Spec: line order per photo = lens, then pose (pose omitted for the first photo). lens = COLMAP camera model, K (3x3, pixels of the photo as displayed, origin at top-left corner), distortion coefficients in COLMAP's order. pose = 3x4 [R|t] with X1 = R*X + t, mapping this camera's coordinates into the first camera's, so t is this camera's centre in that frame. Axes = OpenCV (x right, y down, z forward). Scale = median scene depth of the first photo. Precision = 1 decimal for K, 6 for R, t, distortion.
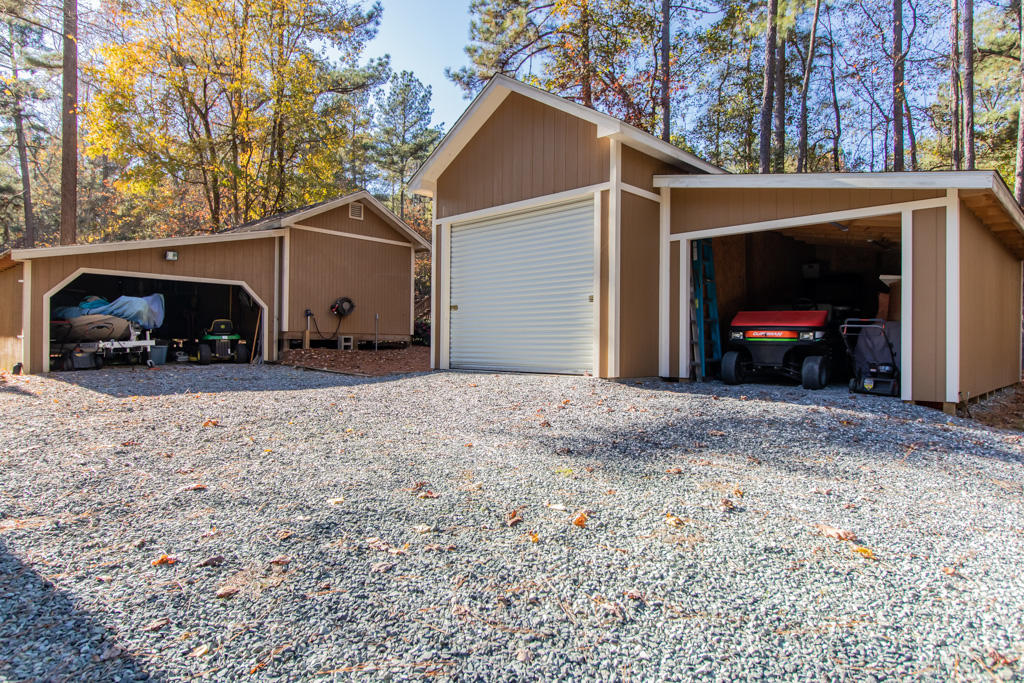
lens RADIAL K [[625.4, 0, 513.7], [0, 625.4, 341.6], [0, 0, 1]] dist [0.000418, -0.000374]
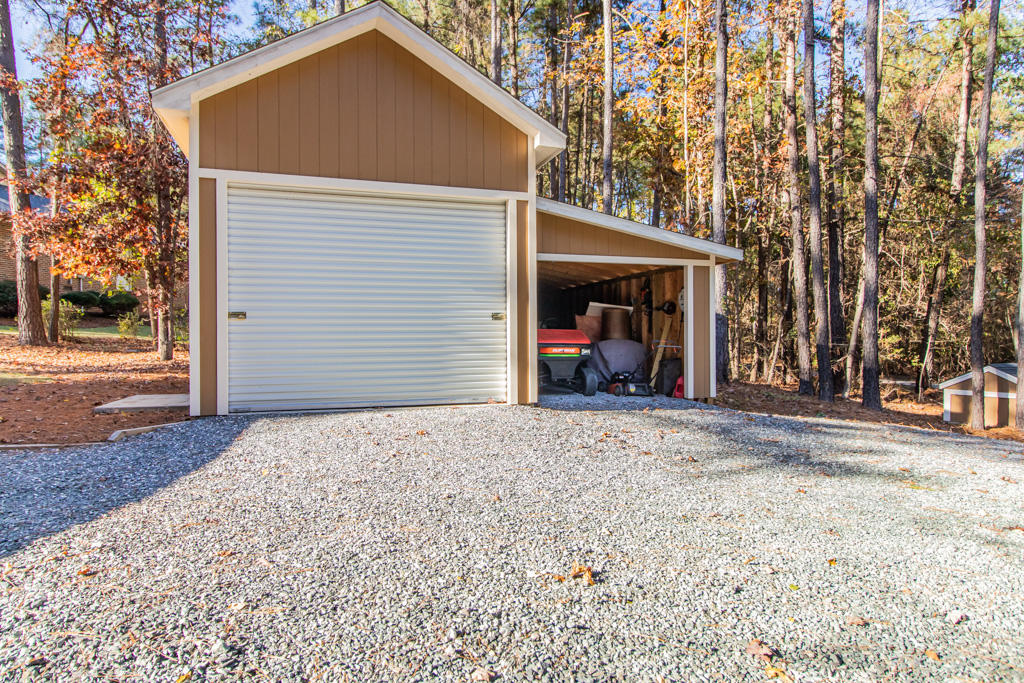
lens RADIAL K [[625.4, 0, 513.2], [0, 625.4, 340.2], [0, 0, 1]] dist [0.000418, -0.000374]
pose [[0.456610, -0.011101, 0.889598, -0.675154], [-0.000415, 0.999919, 0.012690, -0.046994], [-0.889667, -0.006164, 0.456568, 0.582931]]
